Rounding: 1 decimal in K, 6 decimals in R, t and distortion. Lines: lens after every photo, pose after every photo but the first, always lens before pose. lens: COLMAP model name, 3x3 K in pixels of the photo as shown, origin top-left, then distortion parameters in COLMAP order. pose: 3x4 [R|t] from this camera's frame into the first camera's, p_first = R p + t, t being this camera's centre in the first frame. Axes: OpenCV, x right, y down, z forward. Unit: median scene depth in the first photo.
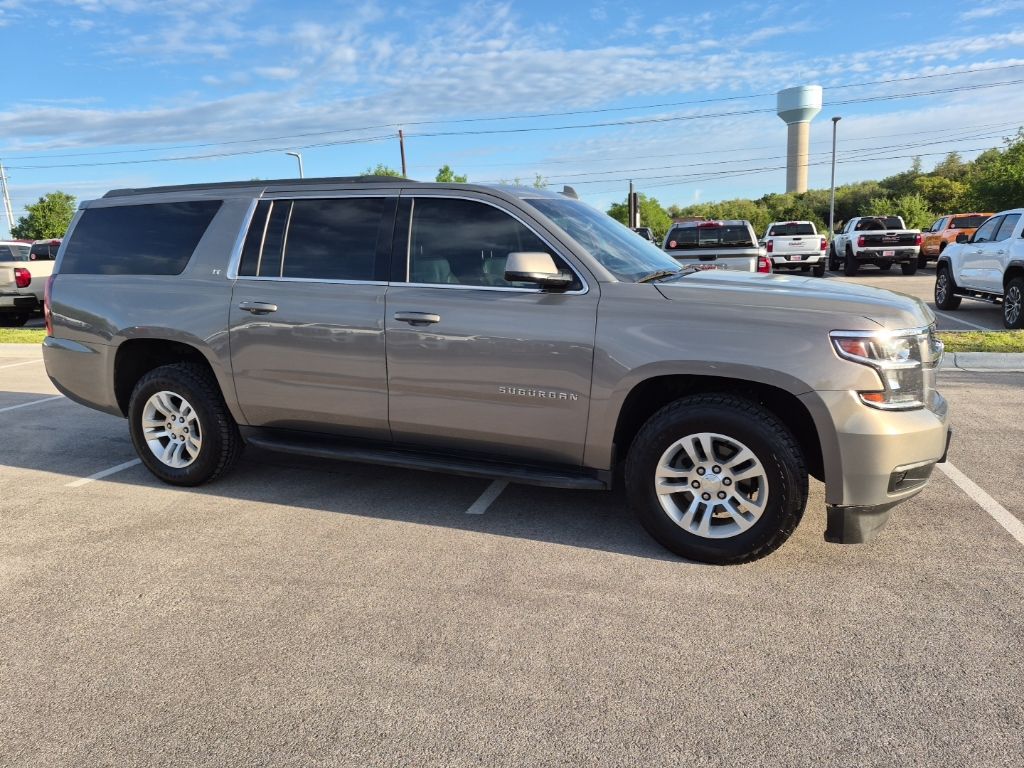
lens RADIAL K [[717.2, 0, 518.0], [0, 717.2, 398.7], [0, 0, 1]] dist [0.062621, -0.048466]
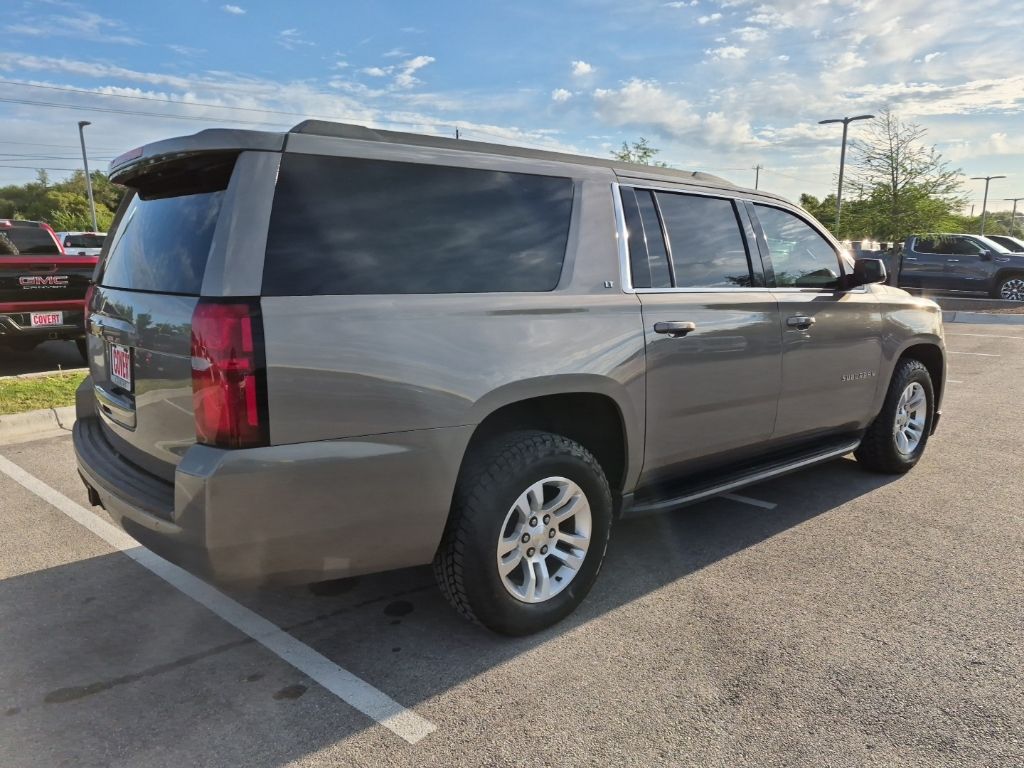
lens RADIAL K [[717.2, 0, 522.7], [0, 717.2, 391.7], [0, 0, 1]] dist [0.062621, -0.048466]
pose [[0.448514, -0.143829, 0.882127, -1.045141], [0.173019, 0.982270, 0.072186, -0.133106], [-0.876869, 0.120248, 0.465447, 0.745468]]
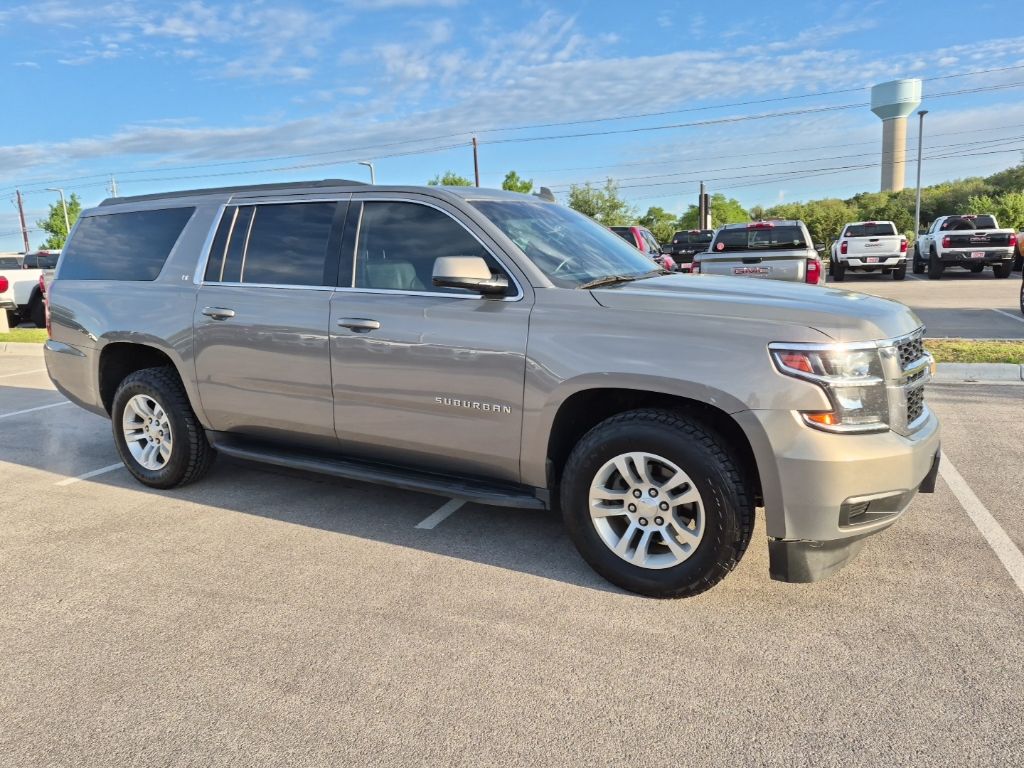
lens RADIAL K [[717.2, 0, 506.9], [0, 717.2, 383.2], [0, 0, 1]] dist [0.062621, -0.048466]
pose [[0.992341, 0.015272, -0.122582, 0.151557], [-0.018497, 0.999511, -0.025214, -0.010337], [0.122136, 0.027288, 0.992138, 0.052799]]
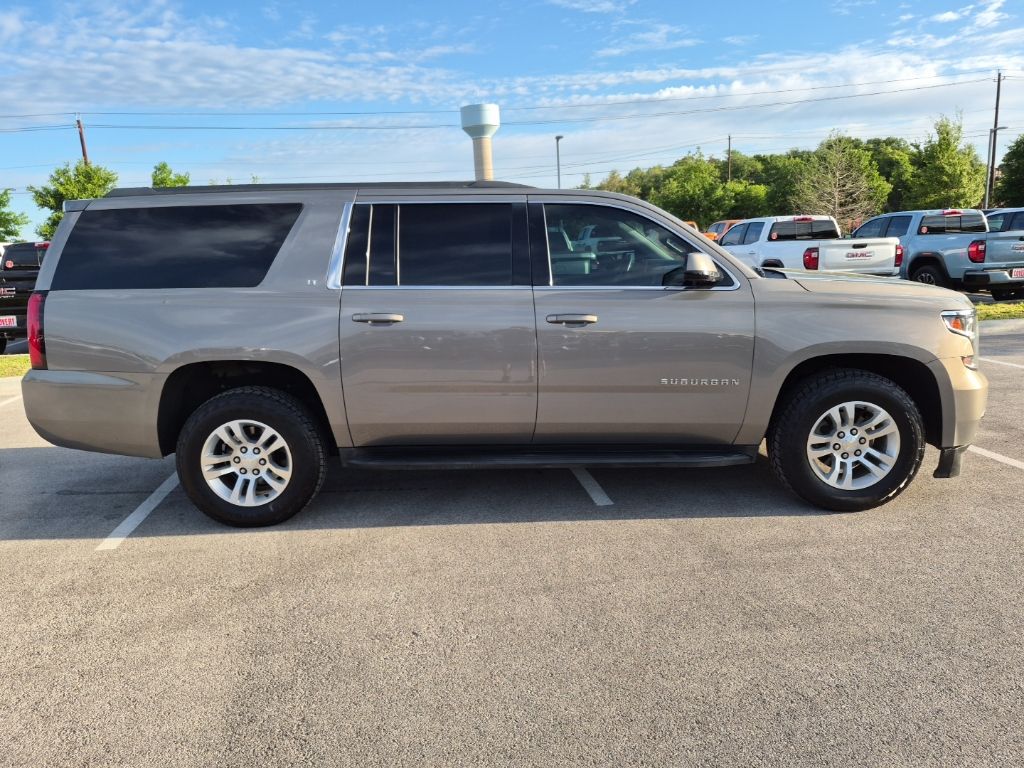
lens RADIAL K [[717.2, 0, 508.2], [0, 717.2, 385.2], [0, 0, 1]] dist [0.062621, -0.048466]
pose [[0.922143, -0.081994, 0.378061, -0.527778], [0.091157, 0.995816, -0.006372, -0.017573], [-0.375957, 0.040339, 0.925759, 0.074001]]
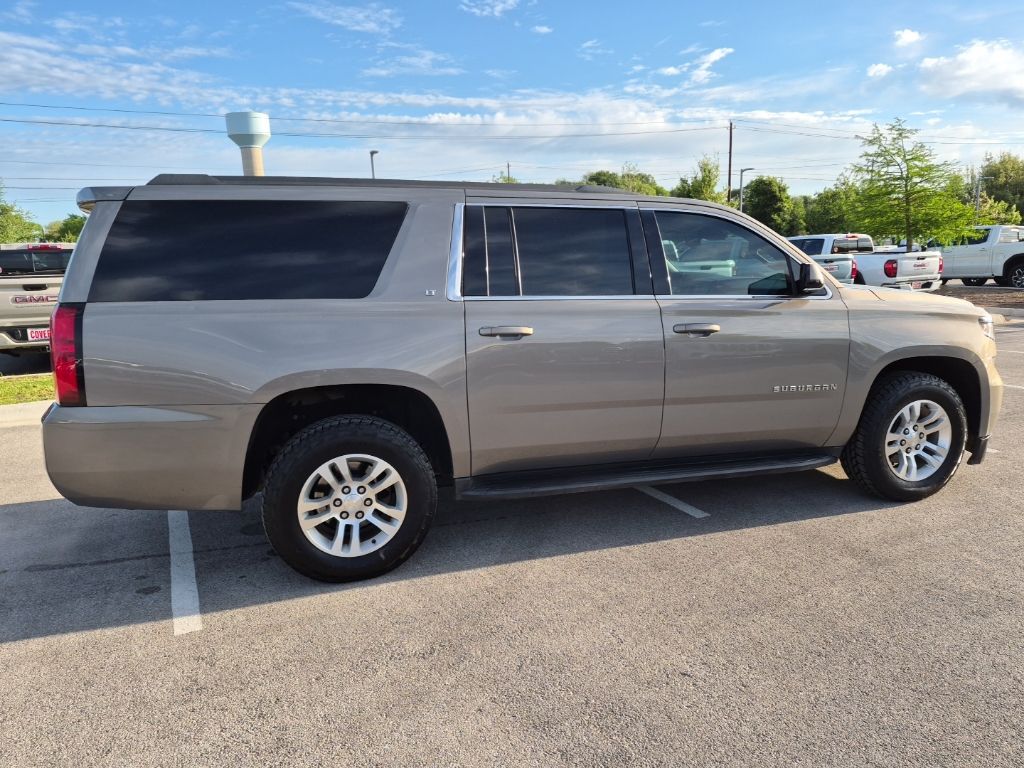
lens RADIAL K [[717.2, 0, 513.6], [0, 717.2, 387.6], [0, 0, 1]] dist [0.062621, -0.048466]
pose [[0.758758, -0.107752, 0.642398, -0.843585], [0.135064, 0.990814, 0.006665, -0.061774], [-0.637216, 0.081708, 0.766342, 0.335389]]
